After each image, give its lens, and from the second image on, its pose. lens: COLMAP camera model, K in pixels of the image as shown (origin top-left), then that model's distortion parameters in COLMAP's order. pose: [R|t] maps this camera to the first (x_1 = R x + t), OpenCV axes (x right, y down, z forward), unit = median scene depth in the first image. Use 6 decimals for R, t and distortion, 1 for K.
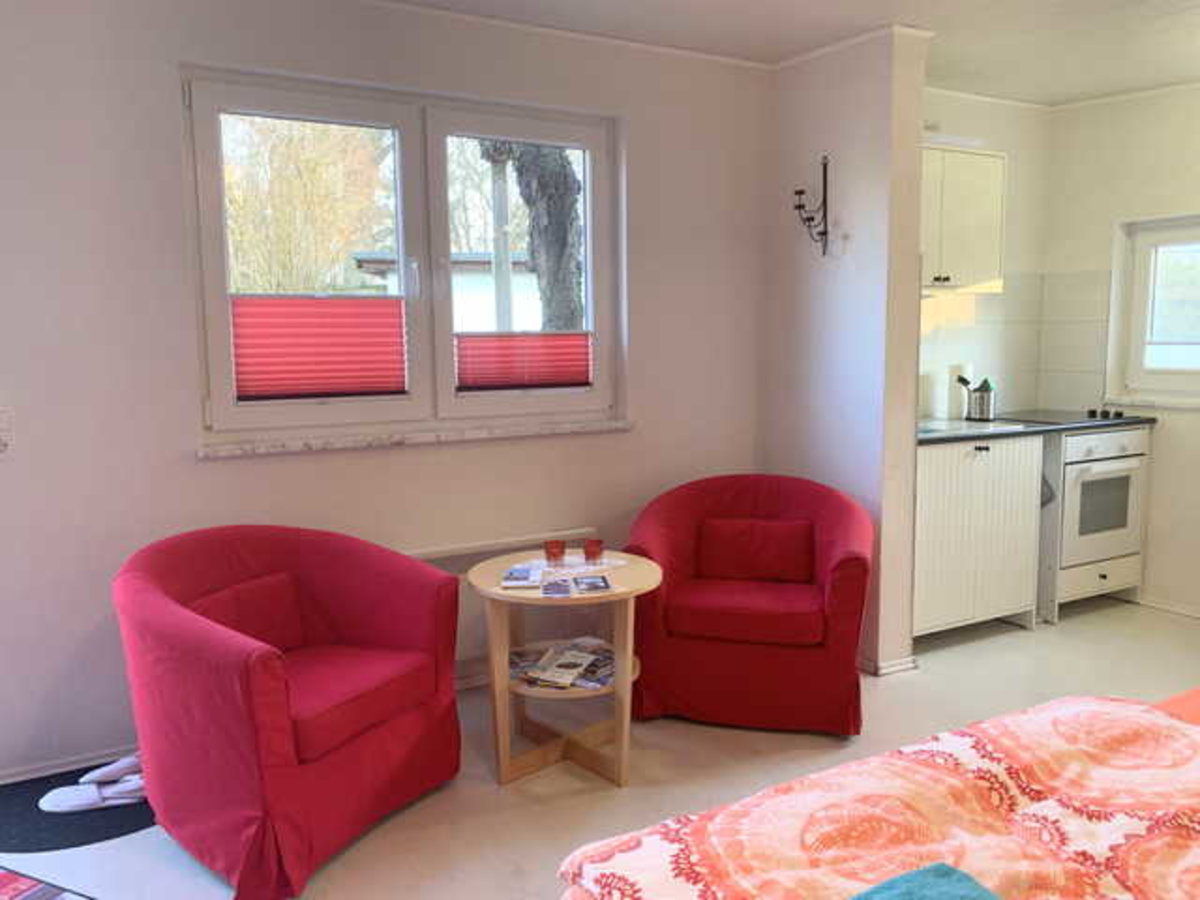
lens RADIAL K [[874.1, 0, 600.4], [0, 874.1, 443.5], [0, 0, 1]] dist [-0.003926, -0.033074]
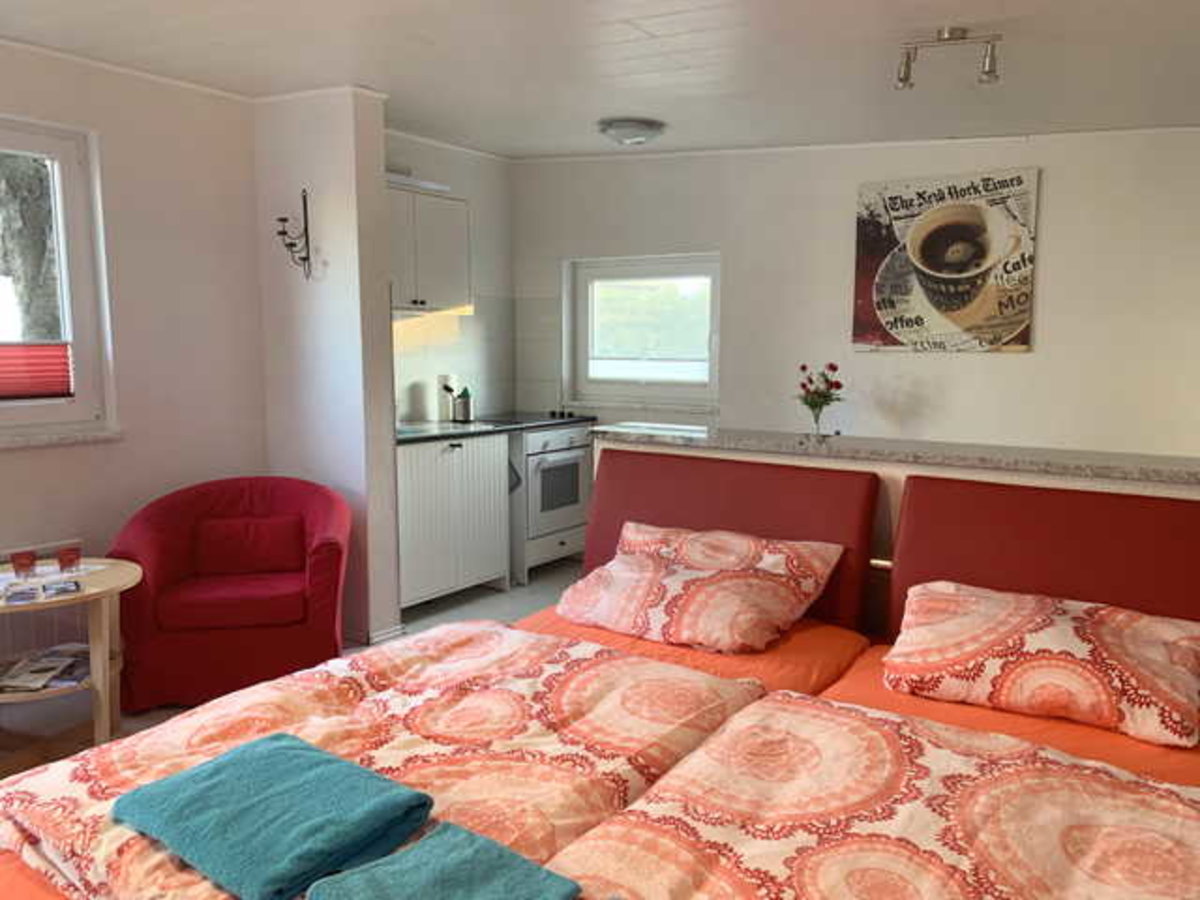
lens RADIAL K [[874.1, 0, 627.1], [0, 874.1, 454.6], [0, 0, 1]] dist [-0.003926, -0.033074]
pose [[0.877035, -0.040856, 0.478686, 0.071330], [0.035420, 0.999165, 0.020384, 0.002145], [-0.479119, -0.000922, 0.877750, -0.179297]]
